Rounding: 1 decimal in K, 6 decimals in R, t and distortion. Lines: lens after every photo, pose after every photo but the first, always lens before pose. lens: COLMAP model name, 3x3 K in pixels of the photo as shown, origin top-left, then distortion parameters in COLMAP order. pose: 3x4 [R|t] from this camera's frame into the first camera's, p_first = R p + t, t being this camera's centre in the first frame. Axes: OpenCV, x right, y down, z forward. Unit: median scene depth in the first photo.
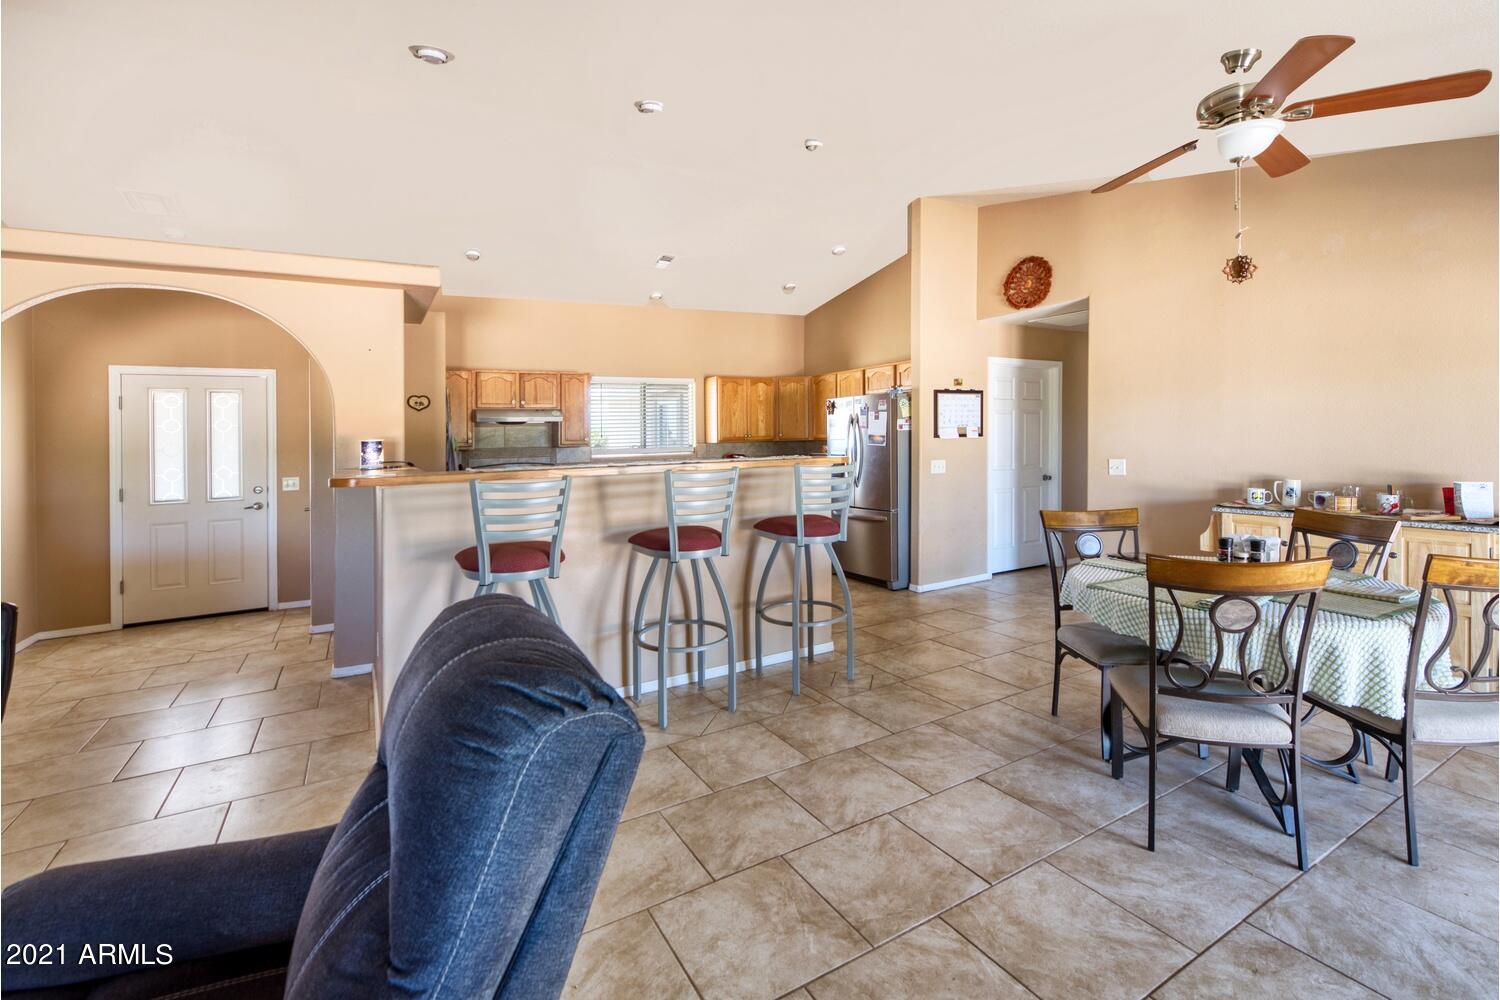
lens RADIAL K [[679.6, 0, 752.0], [0, 679.6, 499.4], [0, 0, 1]] dist [-0.003028, -0.000596]
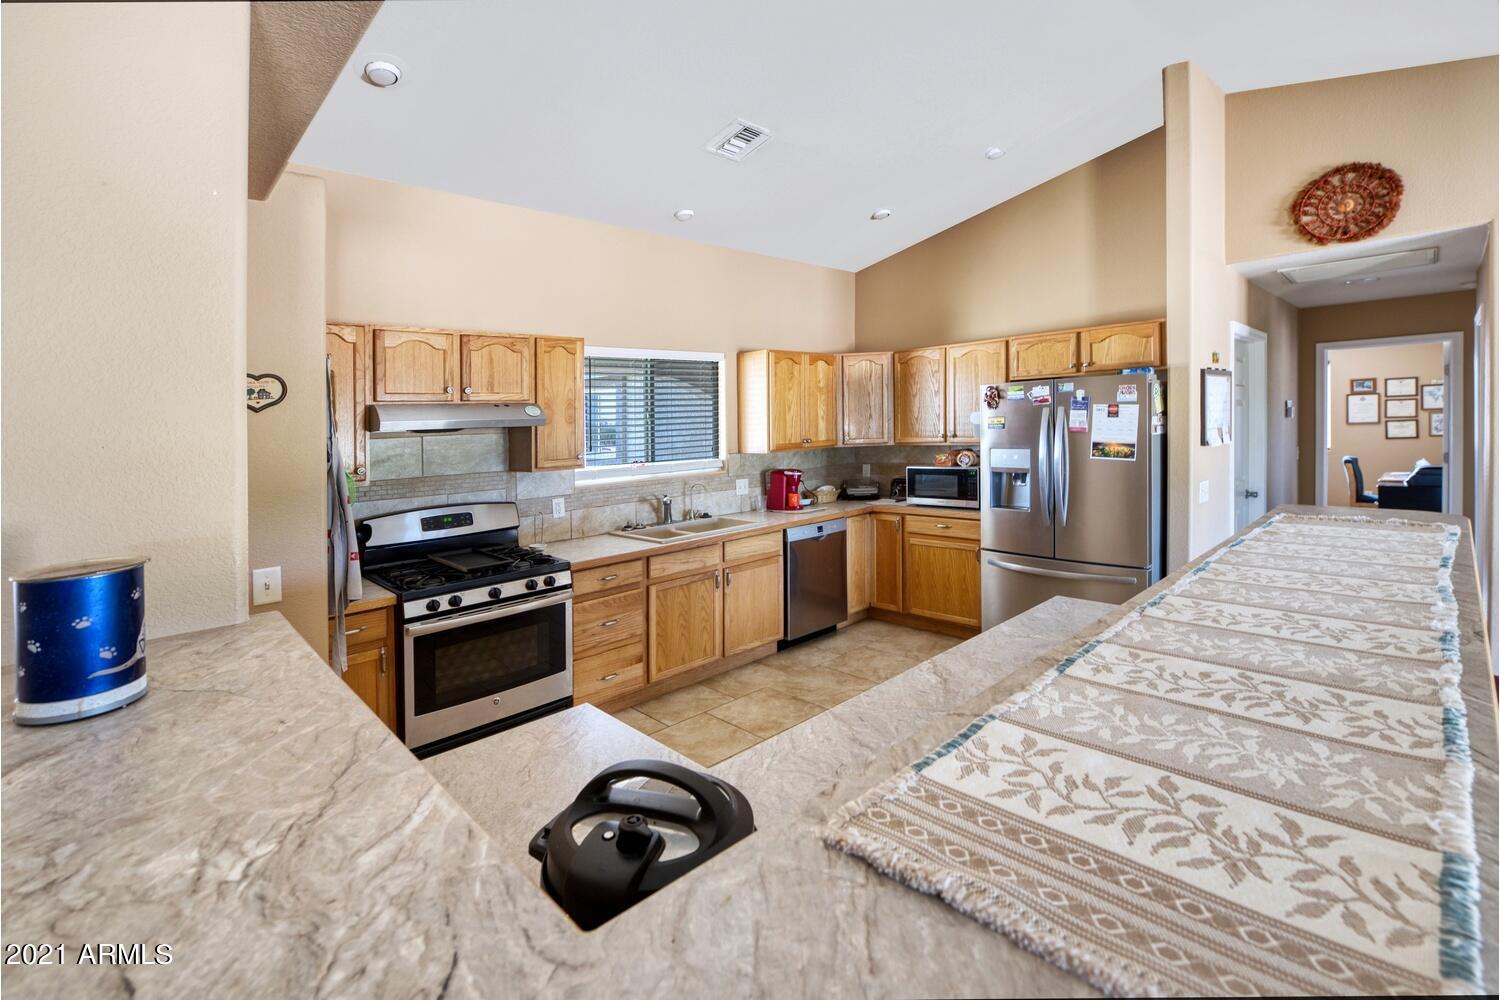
lens RADIAL K [[679.6, 0, 754.7], [0, 679.6, 445.0], [0, 0, 1]] dist [-0.003028, -0.000596]
pose [[0.971023, -0.020757, 0.238084, -0.256893], [0.035647, 0.997656, -0.058408, -0.065312], [-0.236314, 0.065203, 0.969487, 0.462918]]
